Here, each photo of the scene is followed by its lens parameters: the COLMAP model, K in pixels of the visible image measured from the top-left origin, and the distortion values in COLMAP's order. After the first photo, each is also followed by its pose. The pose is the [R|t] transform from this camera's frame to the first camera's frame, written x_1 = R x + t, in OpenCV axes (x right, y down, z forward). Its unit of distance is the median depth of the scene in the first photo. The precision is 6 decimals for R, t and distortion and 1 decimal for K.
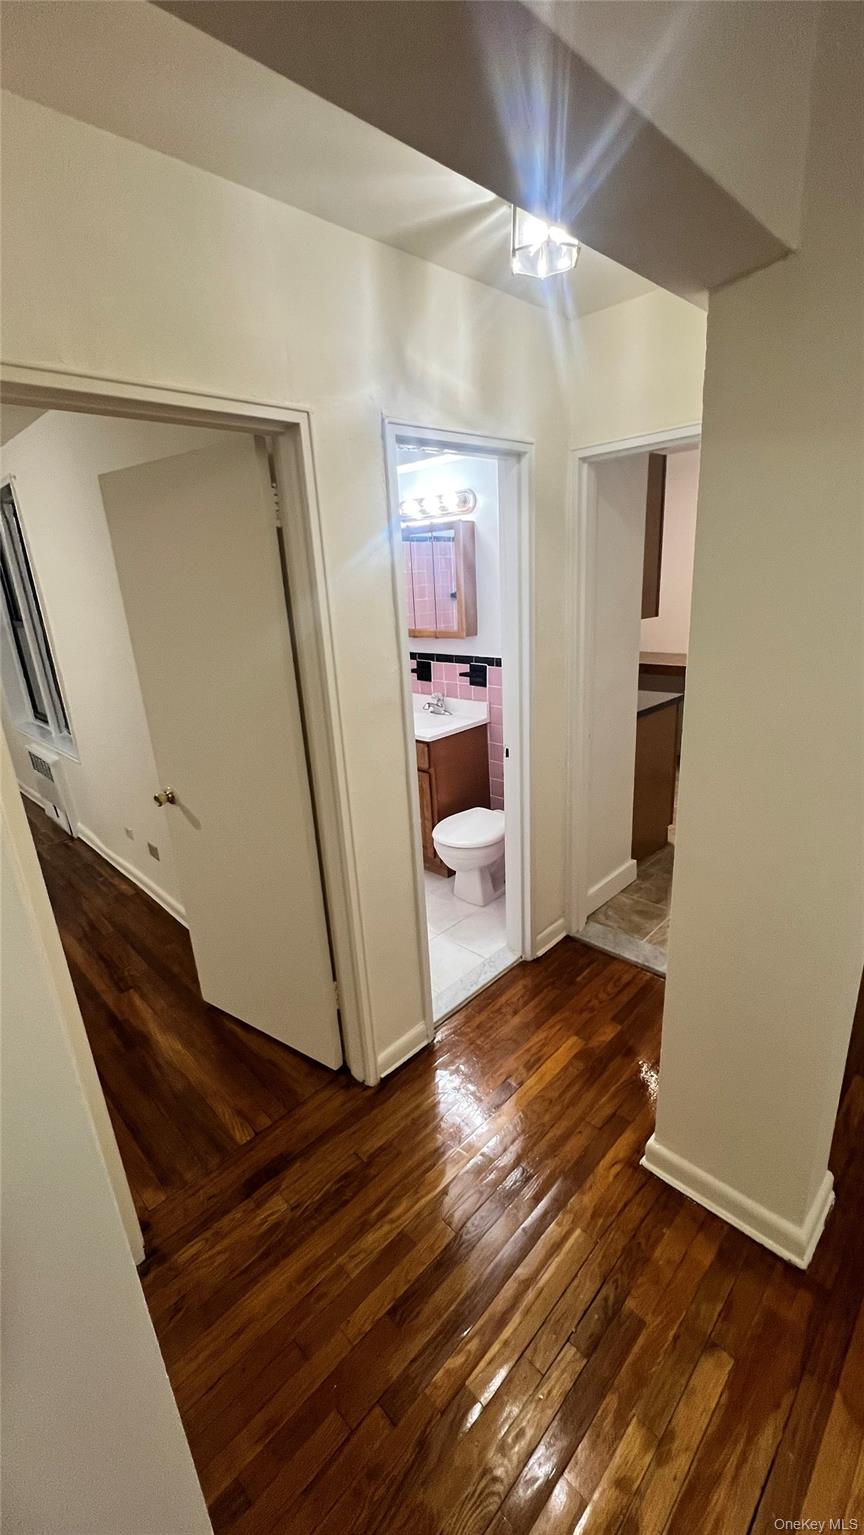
lens RADIAL K [[615.6, 0, 432.0], [0, 615.6, 767.5], [0, 0, 1]] dist [-0.000295, 0.000380]
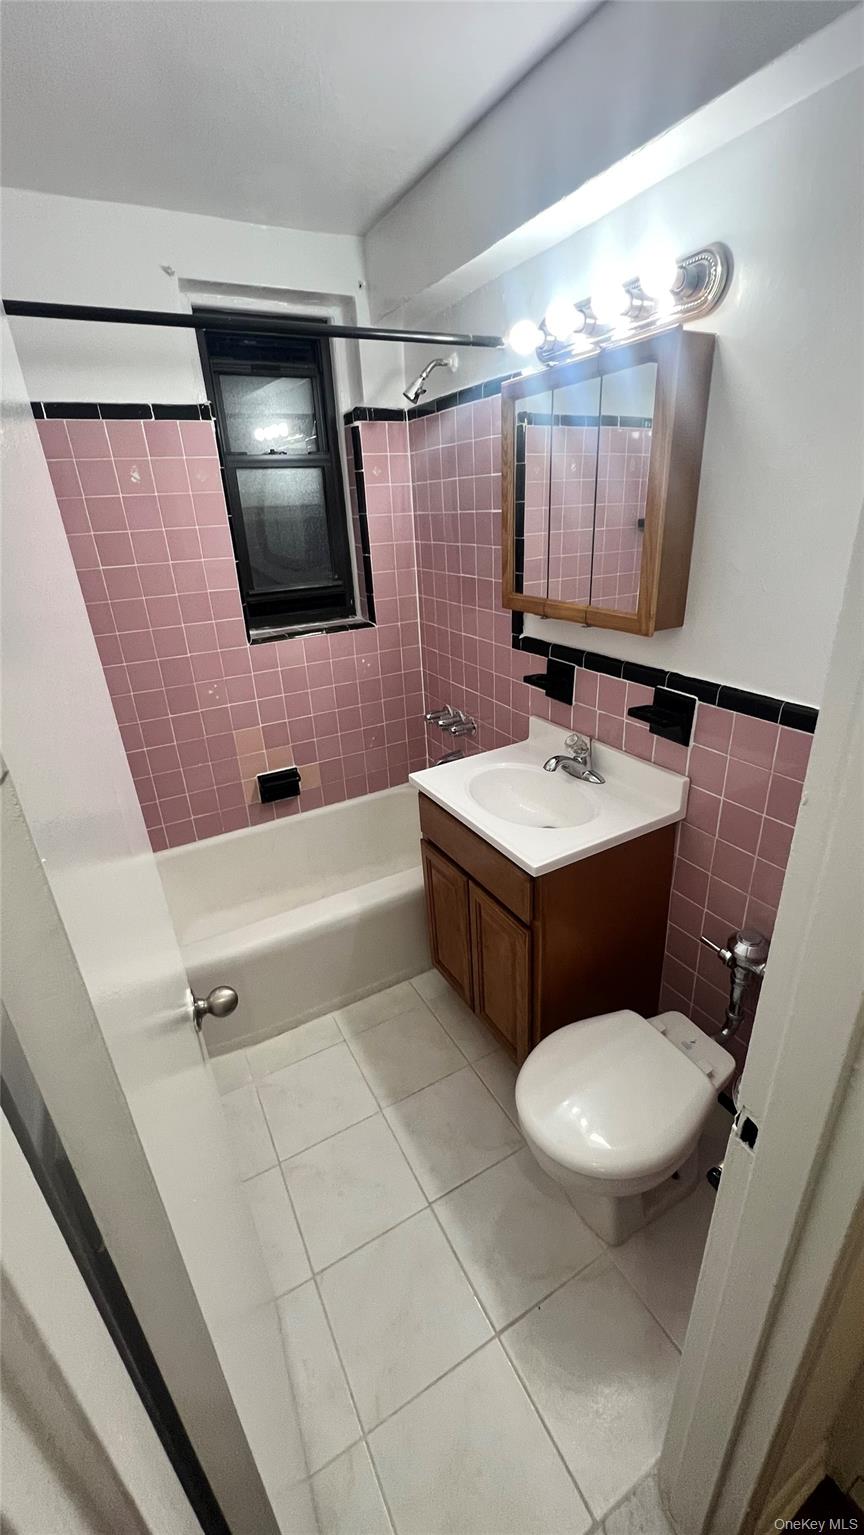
lens RADIAL K [[615.6, 0, 432.0], [0, 615.6, 767.5], [0, 0, 1]] dist [-0.000295, 0.000380]
pose [[0.959285, 0.118382, -0.256432, 0.028127], [-0.088467, 0.988174, 0.125246, -0.162975], [0.268227, -0.097461, 0.958413, 0.550926]]
